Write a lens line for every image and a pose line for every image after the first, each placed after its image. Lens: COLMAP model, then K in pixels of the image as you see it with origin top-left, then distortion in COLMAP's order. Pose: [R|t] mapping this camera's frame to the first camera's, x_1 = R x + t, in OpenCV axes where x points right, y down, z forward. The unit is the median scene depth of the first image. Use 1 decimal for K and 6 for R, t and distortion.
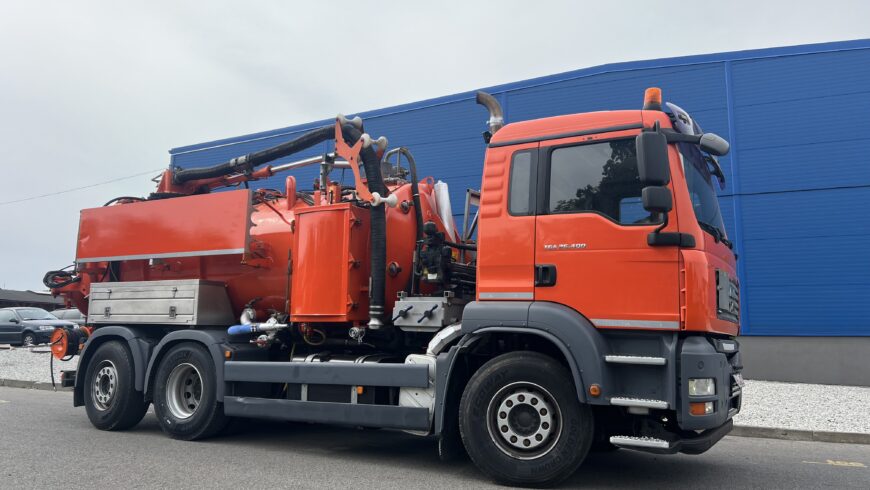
lens RADIAL K [[665.4, 0, 435.7], [0, 665.4, 225.7], [0, 0, 1]] dist [0.002182, -0.003921]
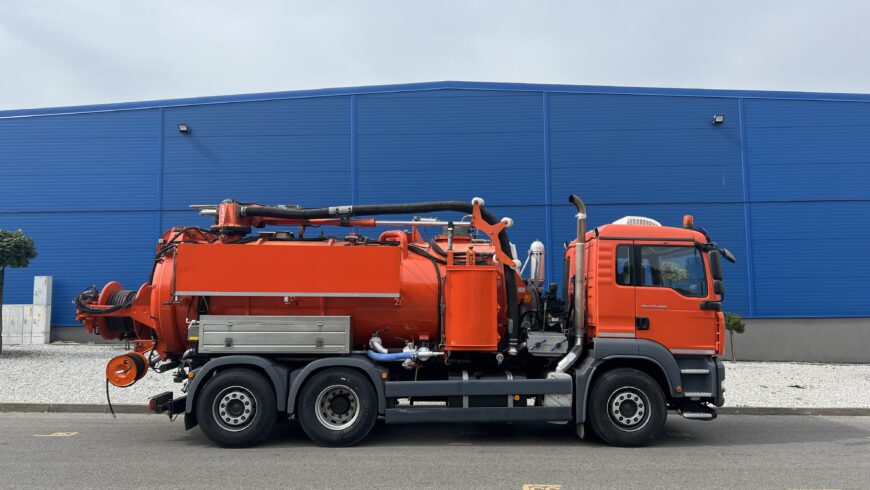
lens RADIAL K [[650.9, 0, 435.0], [0, 650.9, 245.0], [0, 0, 1]] dist [0.012280, -0.001427]
pose [[0.848747, 0.042803, 0.527064, -0.995323], [-0.076956, 0.996105, 0.043031, -0.131815], [-0.523169, -0.077083, 0.848736, -0.100200]]
